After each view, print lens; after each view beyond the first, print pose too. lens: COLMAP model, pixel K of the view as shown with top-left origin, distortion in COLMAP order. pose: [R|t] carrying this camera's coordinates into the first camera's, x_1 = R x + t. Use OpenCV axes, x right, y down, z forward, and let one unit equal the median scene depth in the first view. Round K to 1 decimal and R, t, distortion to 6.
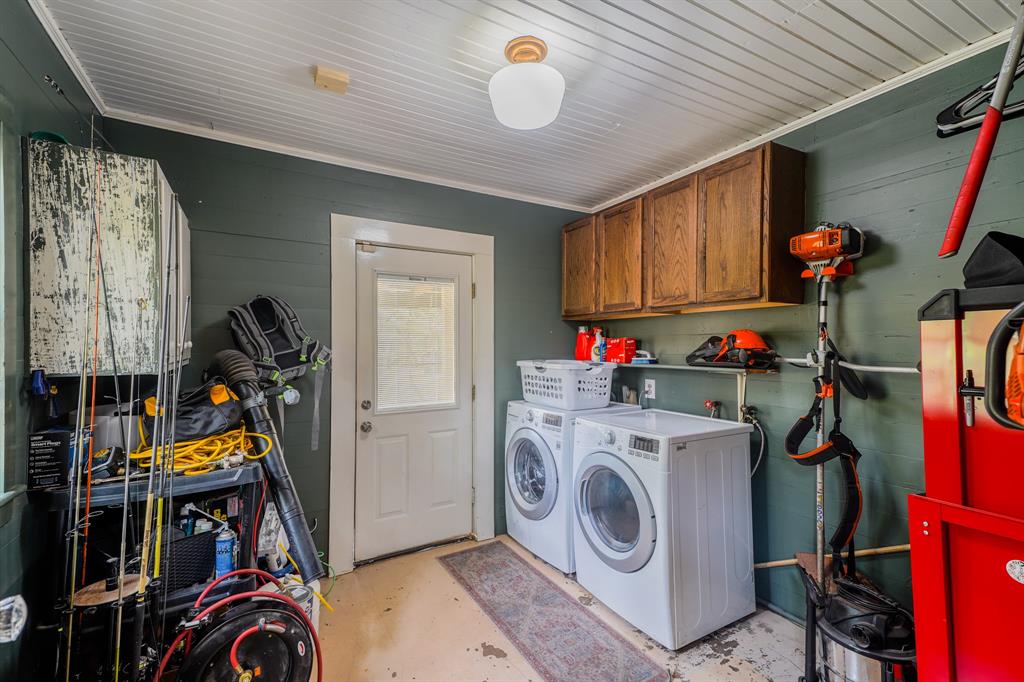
lens RADIAL K [[467.4, 0, 509.9], [0, 467.4, 337.0], [0, 0, 1]] dist [-0.004780, 0.002156]
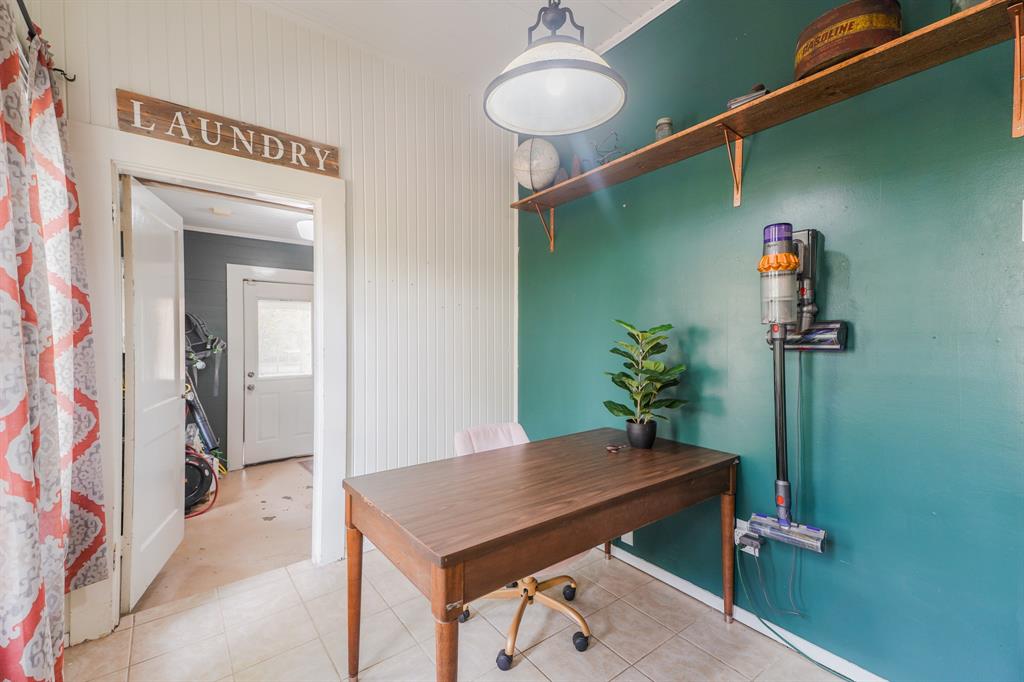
lens RADIAL K [[441.3, 0, 514.7], [0, 441.3, 342.5], [0, 0, 1]] dist [-0.001899, -0.000038]
pose [[0.986527, -0.007831, 0.163412, 0.462473], [0.004829, 0.999812, 0.018756, 0.000899], [-0.163528, -0.017714, 0.986380, -0.908937]]
